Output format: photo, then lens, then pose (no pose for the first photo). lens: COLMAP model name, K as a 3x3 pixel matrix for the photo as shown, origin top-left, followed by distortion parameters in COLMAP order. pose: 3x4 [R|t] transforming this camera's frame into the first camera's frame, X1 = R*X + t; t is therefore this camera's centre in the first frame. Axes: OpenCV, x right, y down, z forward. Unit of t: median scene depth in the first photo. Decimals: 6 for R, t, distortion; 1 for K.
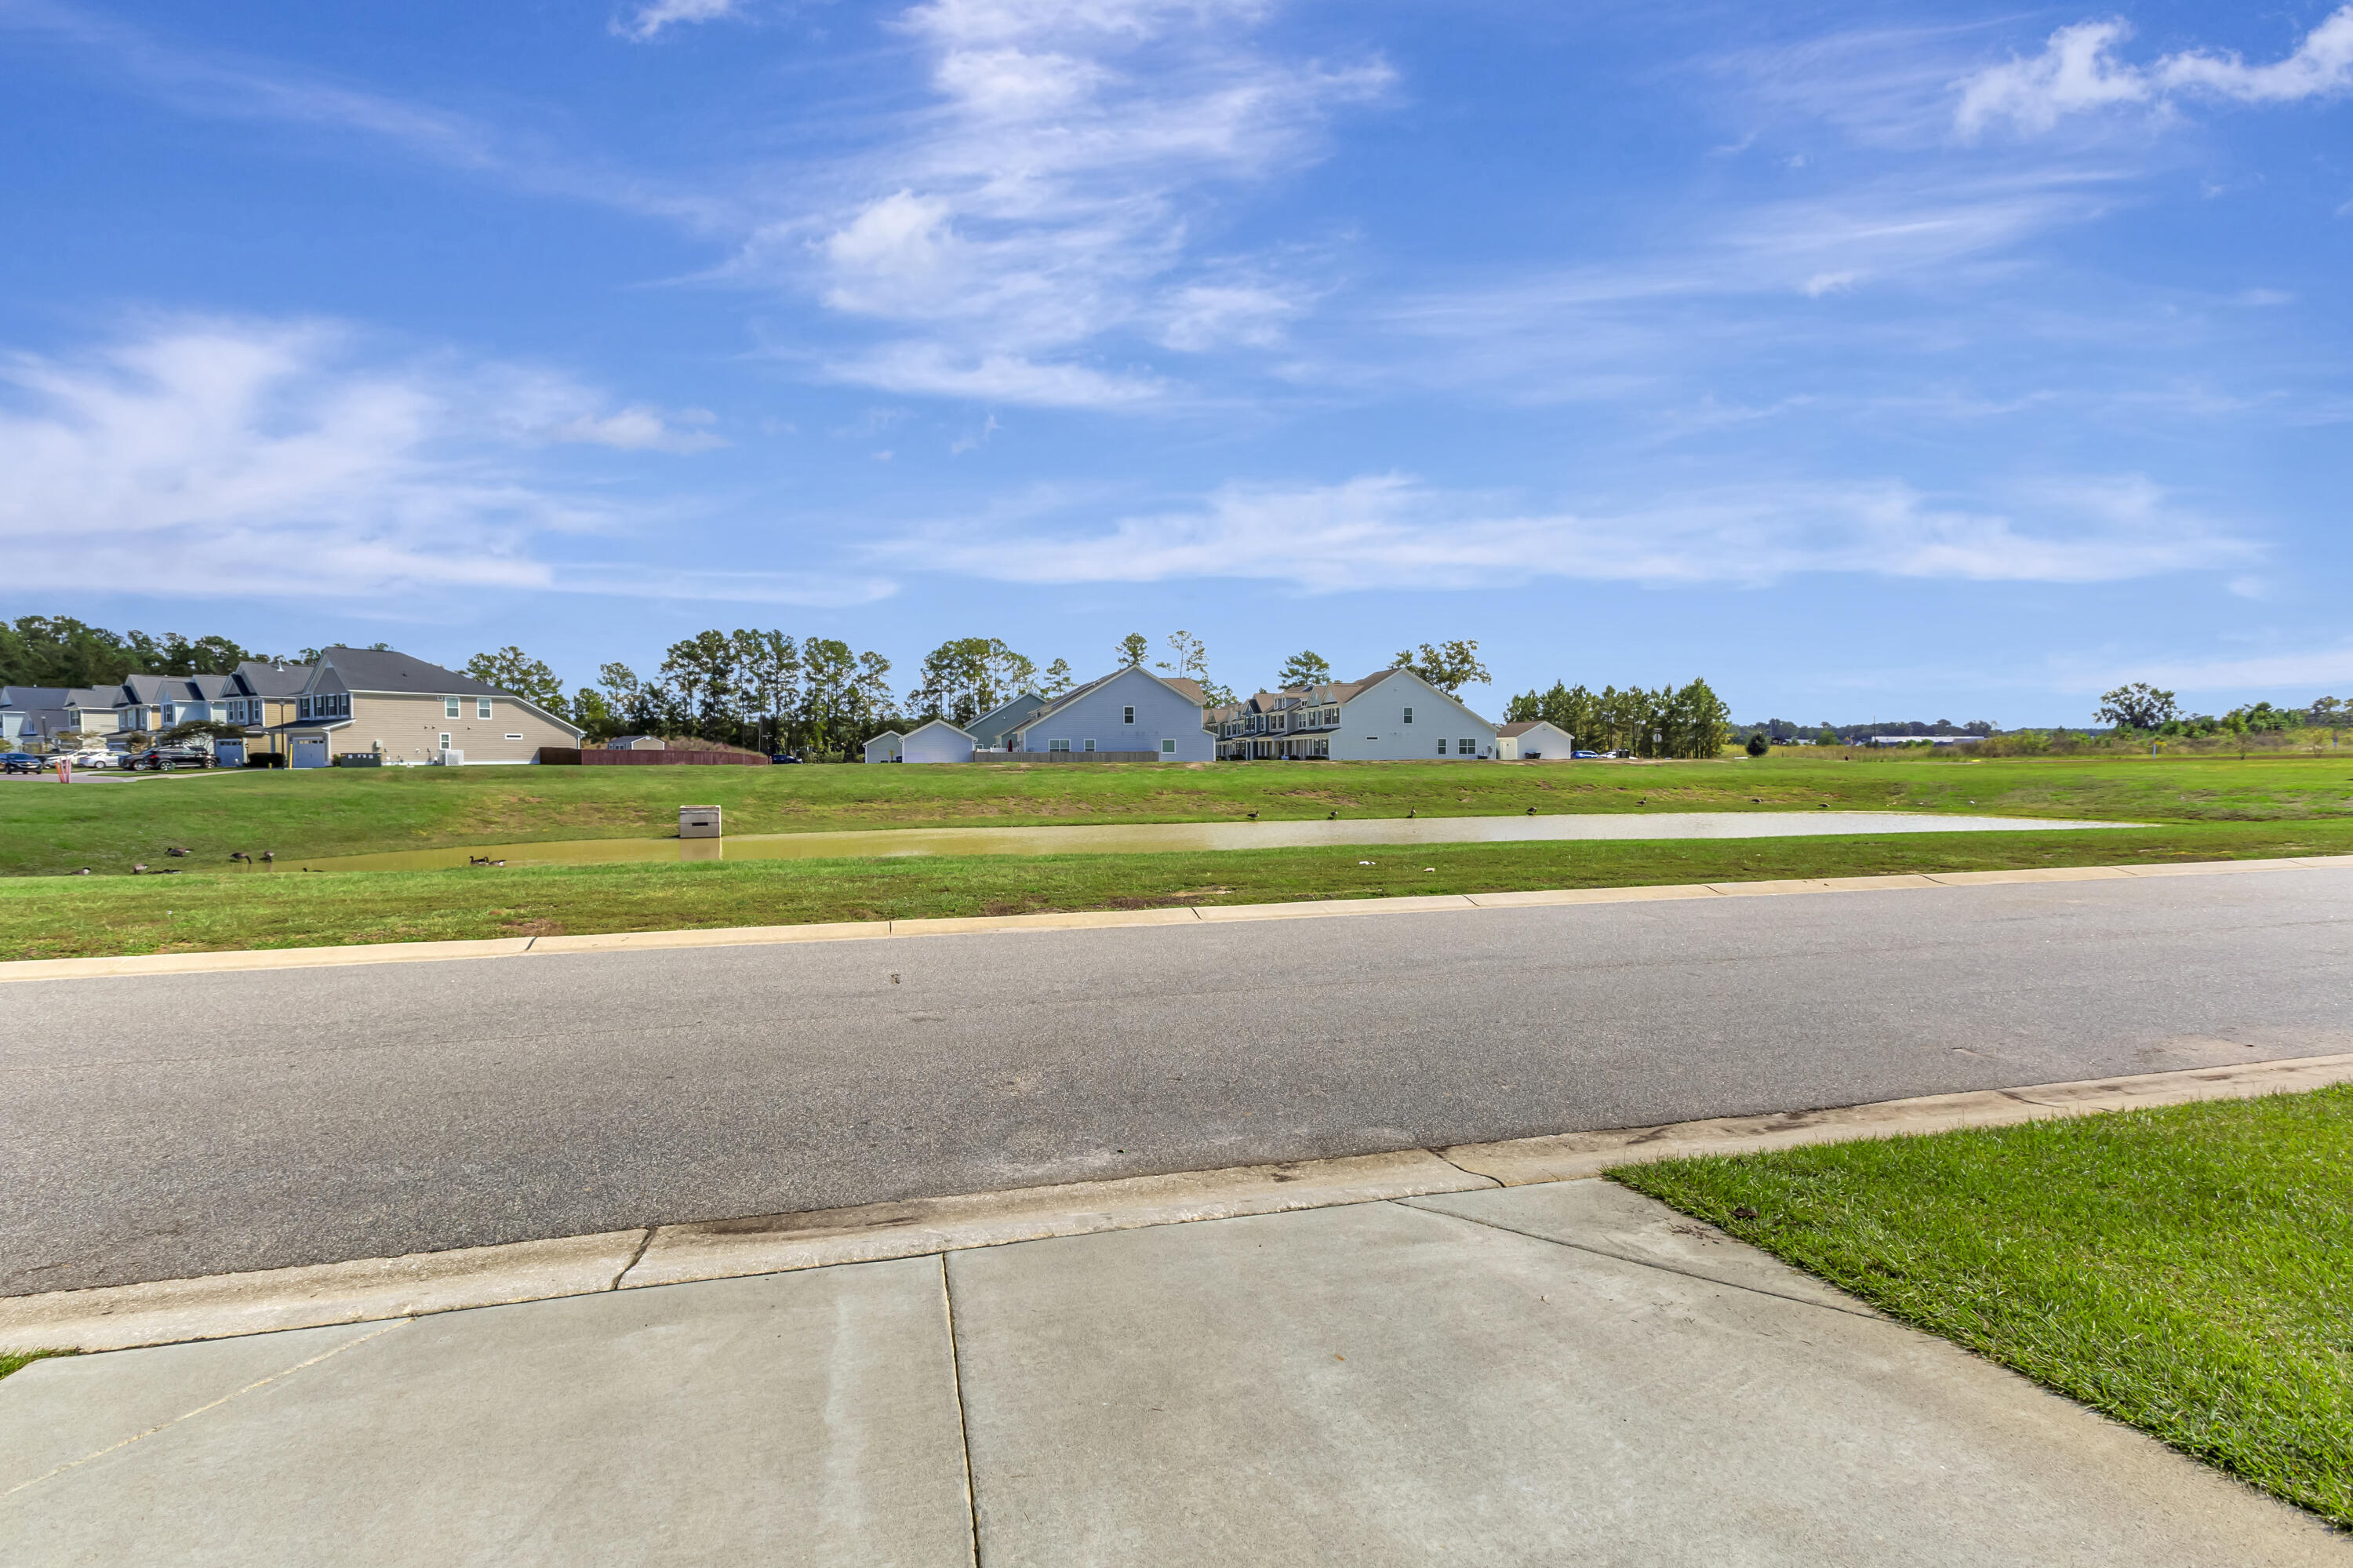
lens RADIAL K [[1103.9, 0, 1173.5], [0, 1103.9, 795.1], [0, 0, 1]] dist [0.011825, -0.003103]
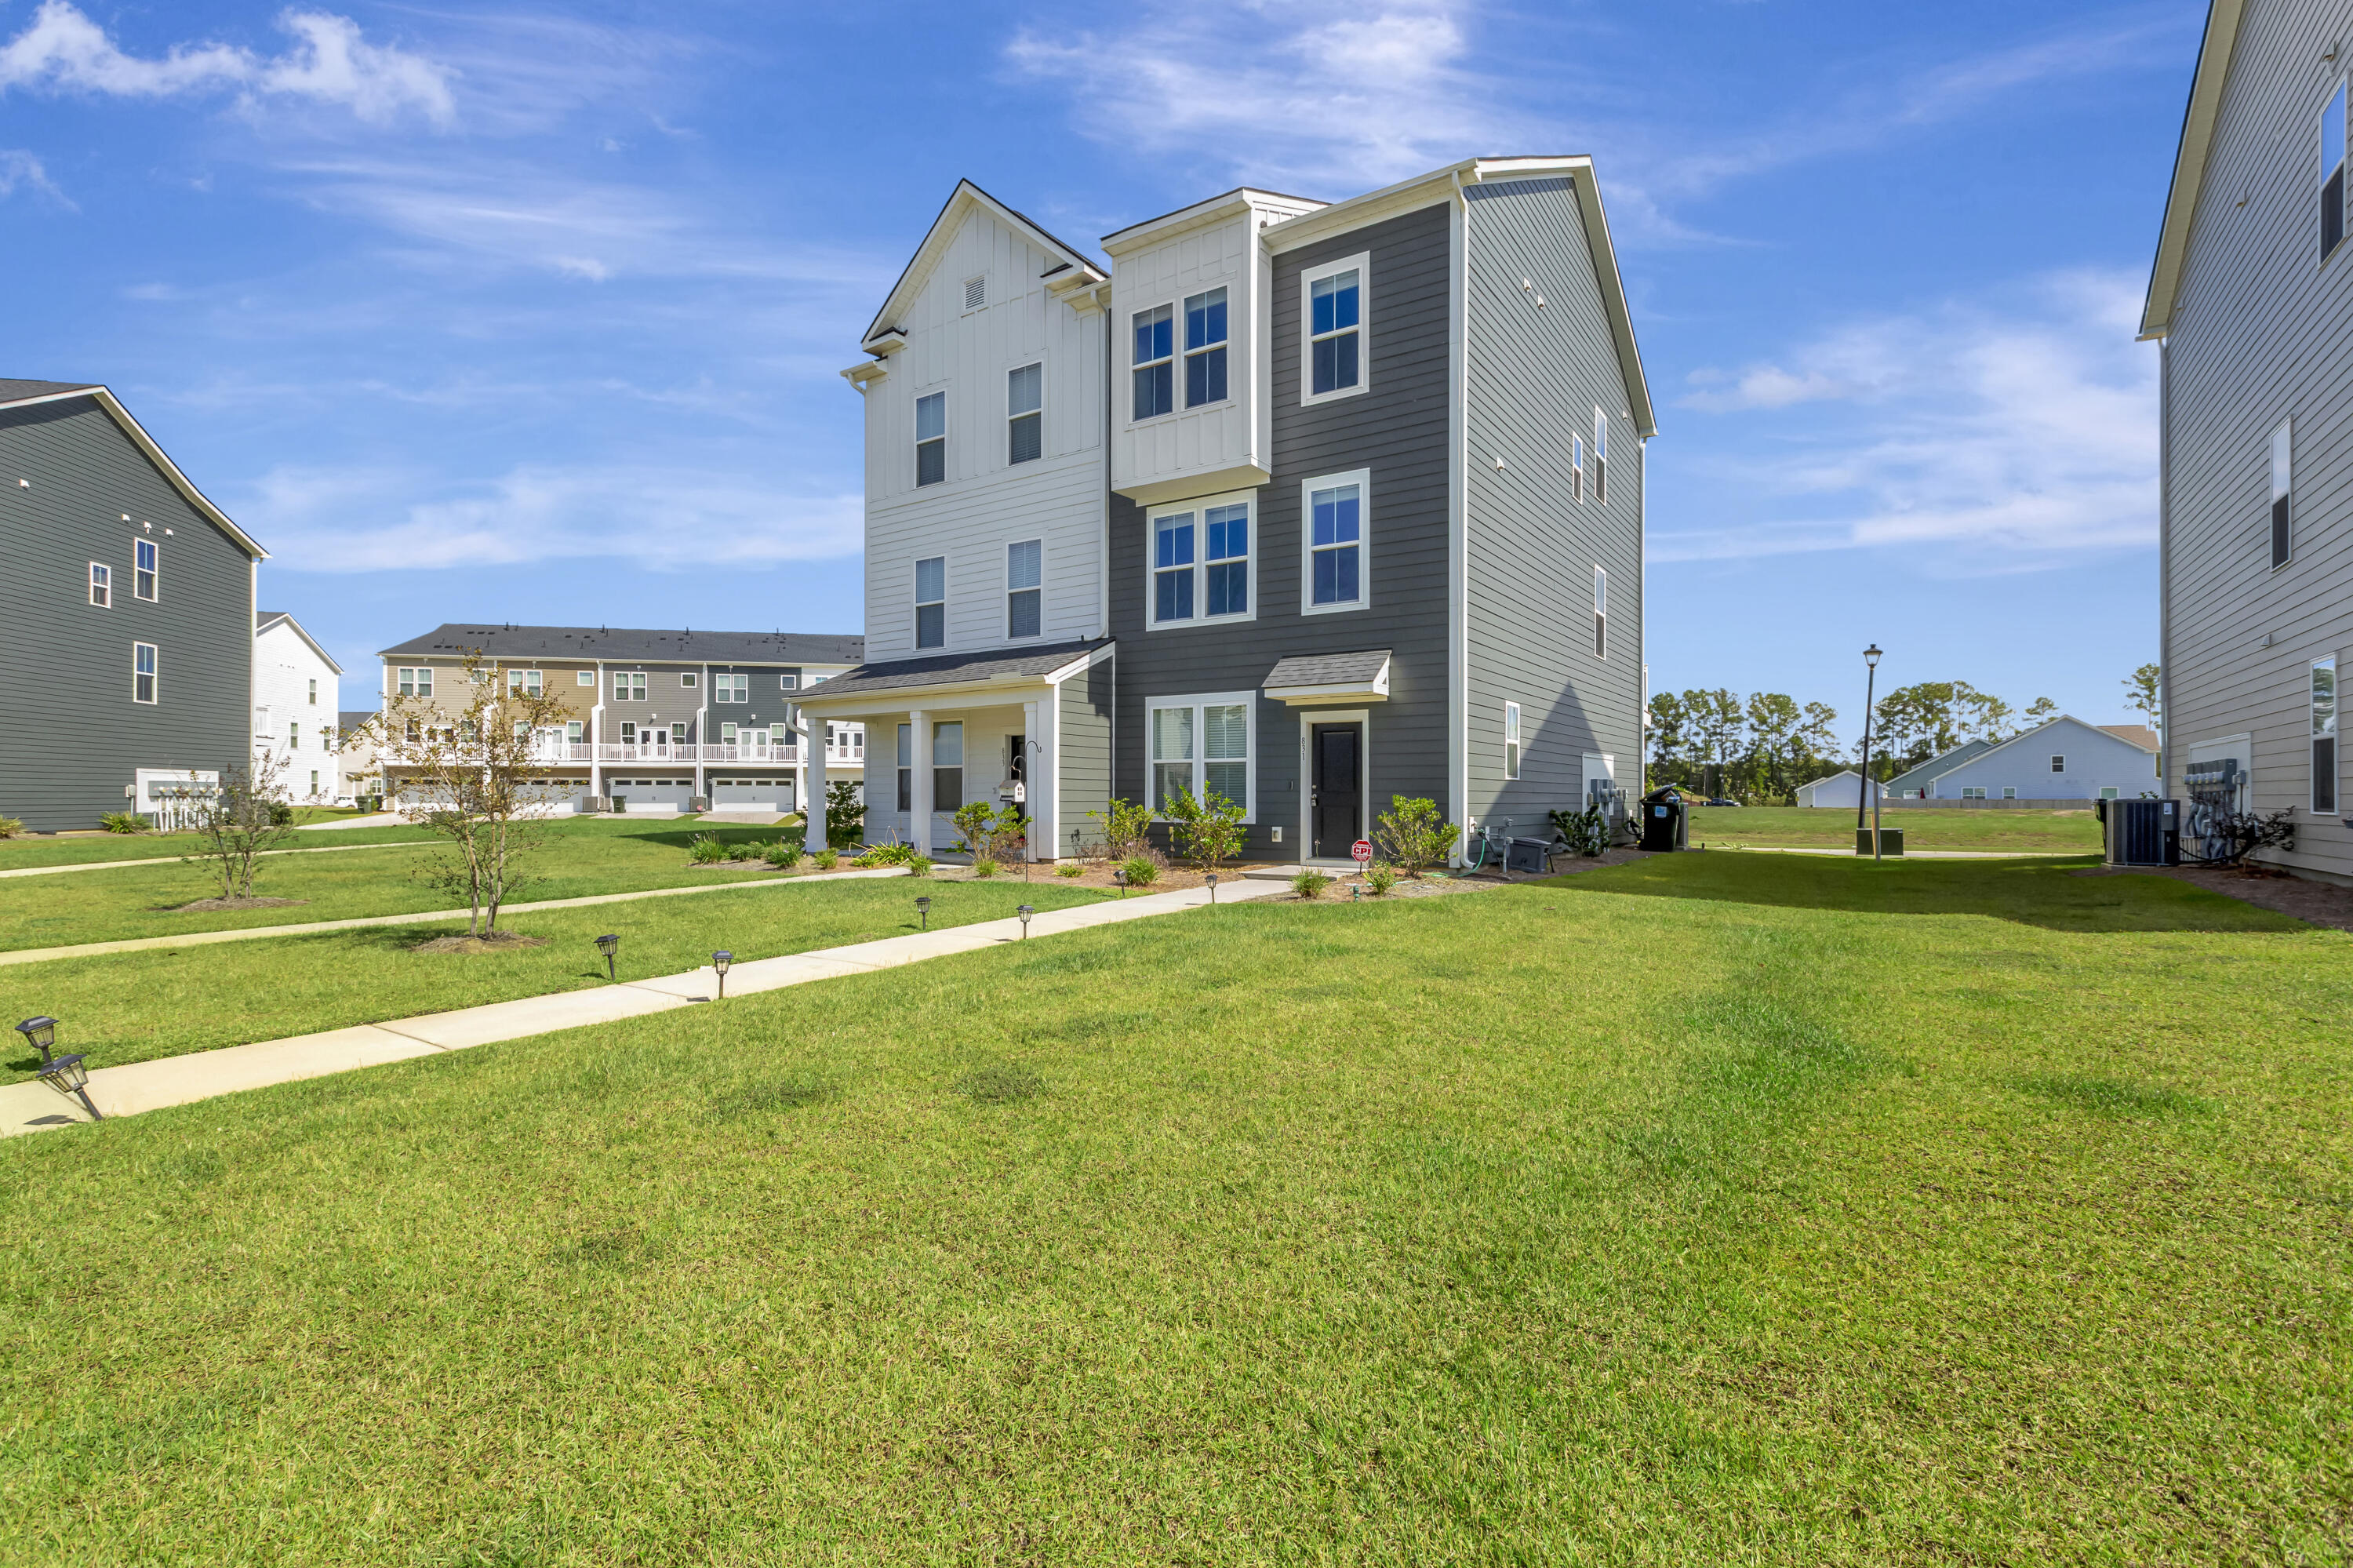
lens RADIAL K [[1100.6, 0, 1166.0], [0, 1100.6, 789.0], [0, 0, 1]] dist [0.011892, -0.003024]
pose [[0.675811, -0.000100, -0.737075, 0.142838], [-0.032489, 0.999024, -0.029924, 0.008079], [0.736358, 0.044170, 0.675149, -0.280386]]
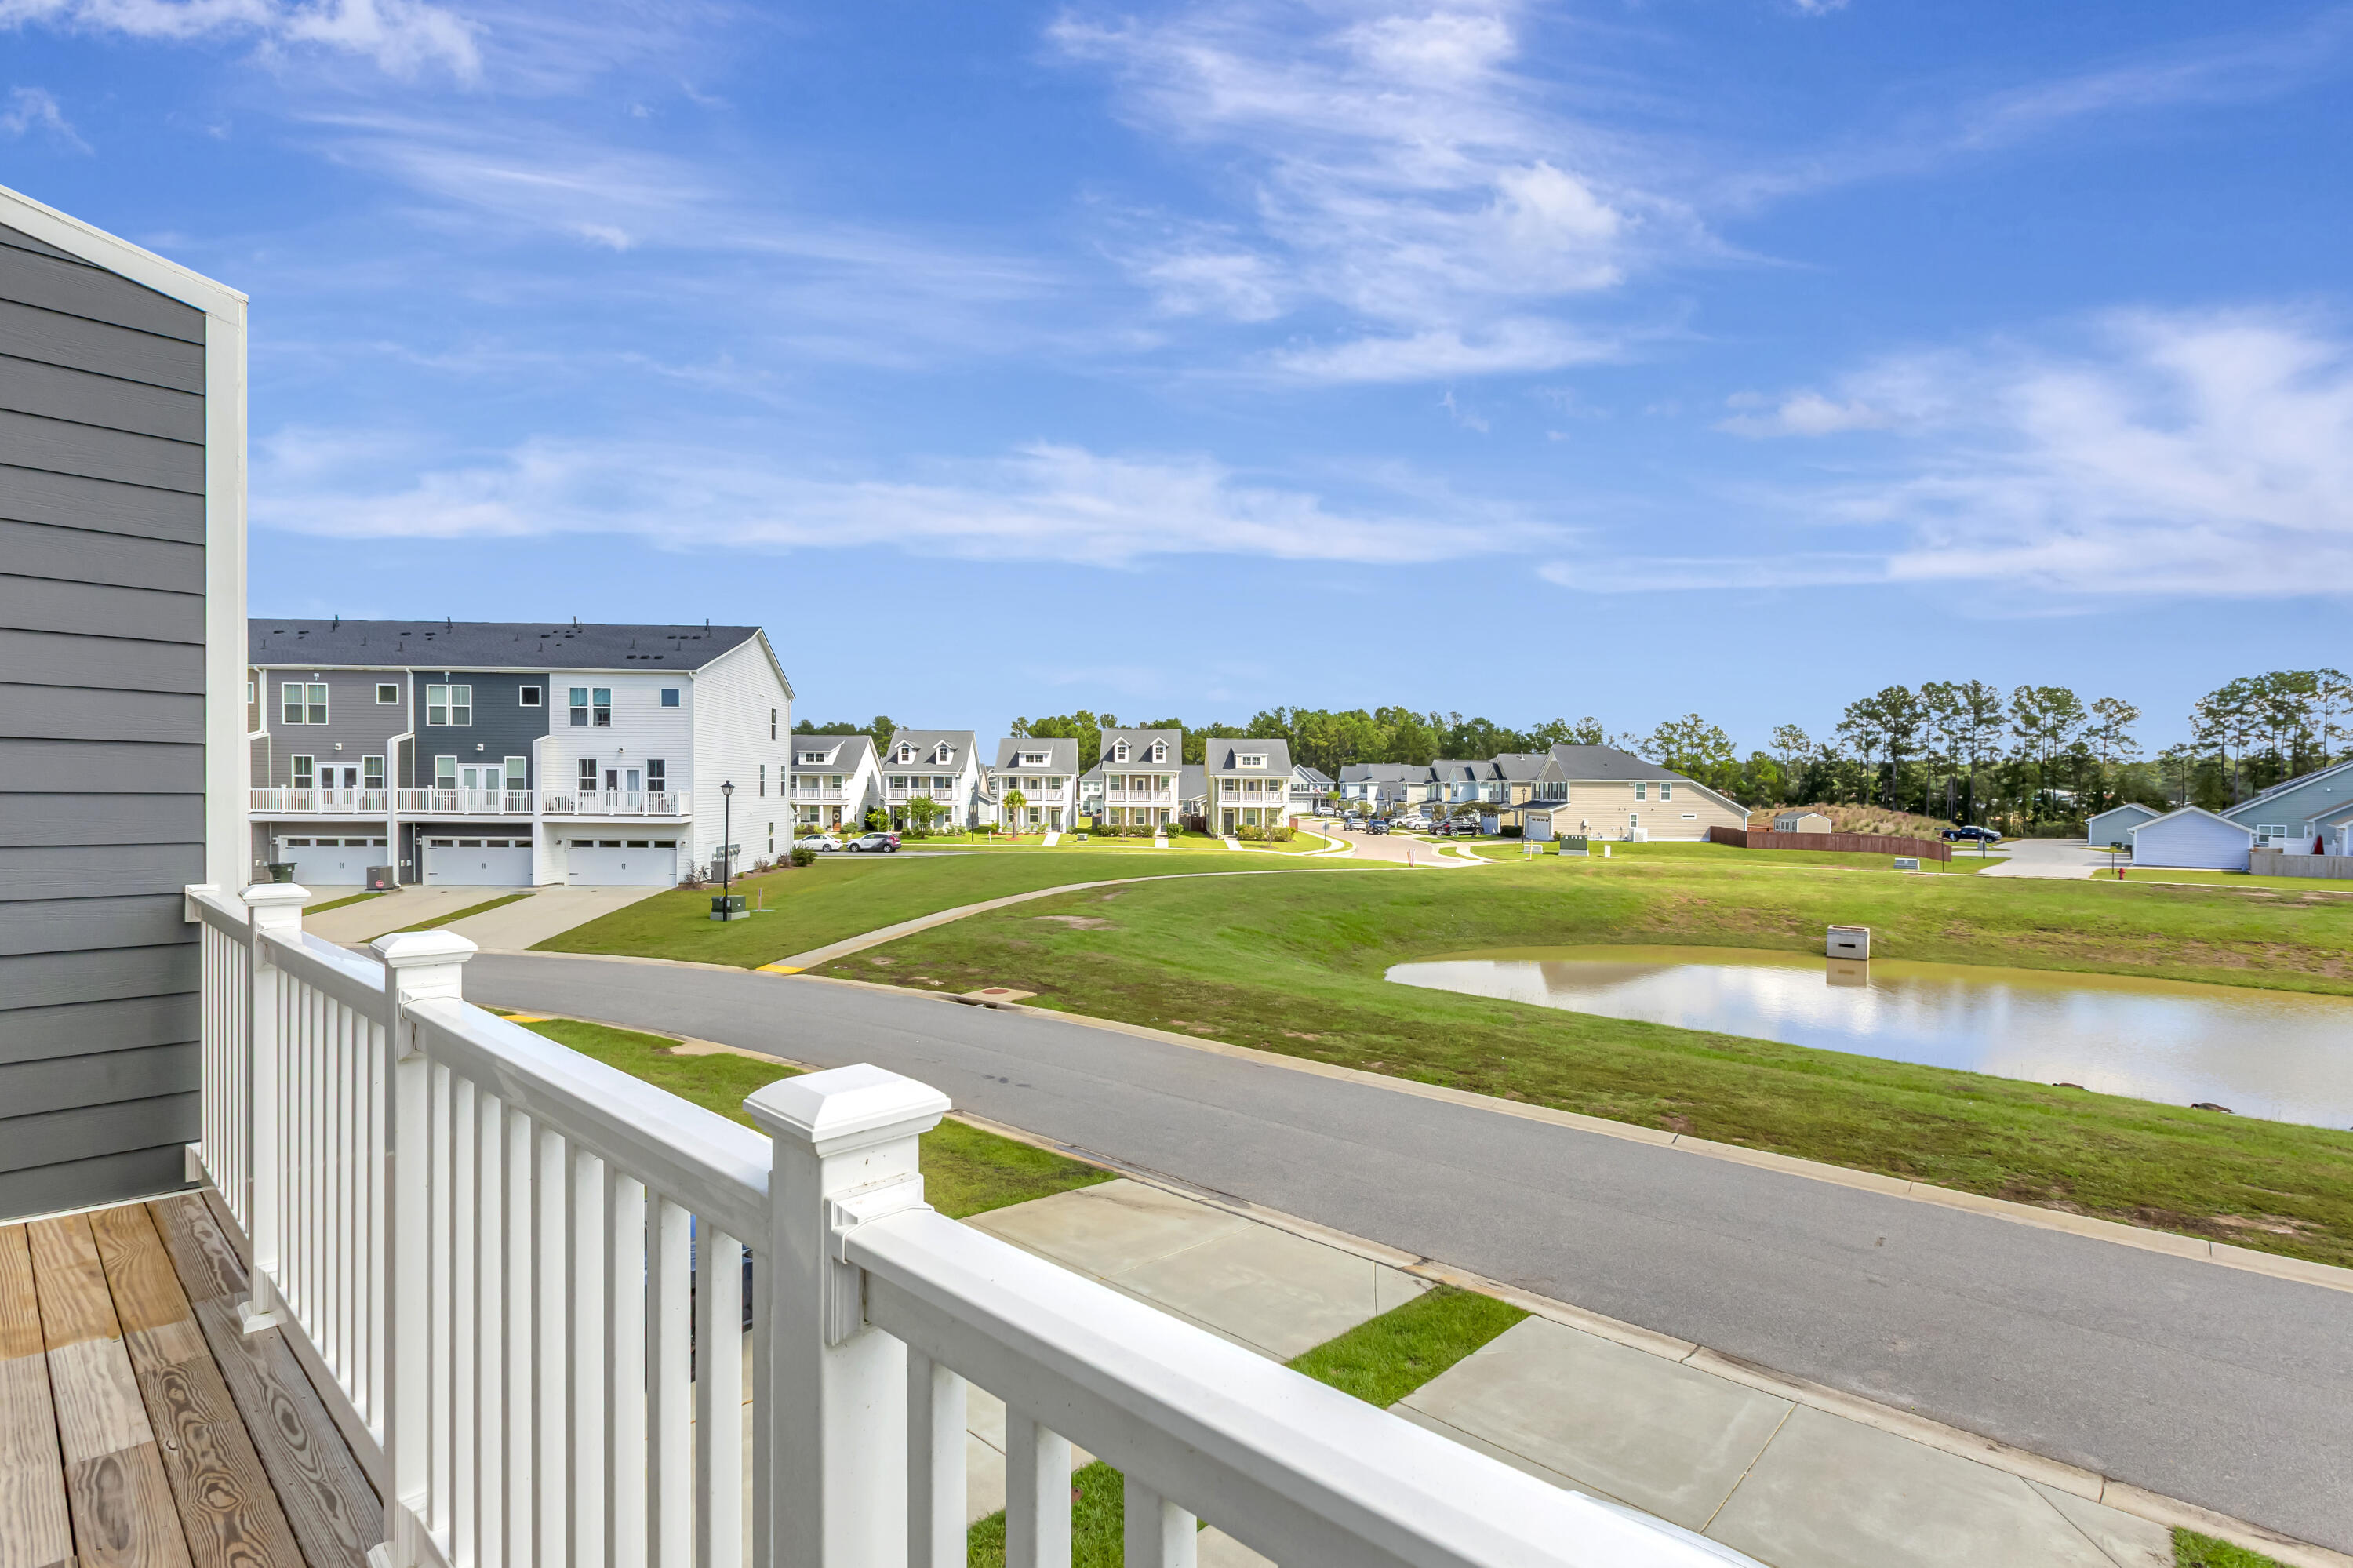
lens RADIAL K [[1100.6, 0, 1170.6], [0, 1100.6, 802.2], [0, 0, 1]] dist [0.011892, -0.003024]
pose [[0.558494, 0.015318, -0.829367, 0.034255], [-0.041232, 0.999106, -0.009313, -0.028545], [0.828483, 0.039398, 0.558627, -0.054430]]
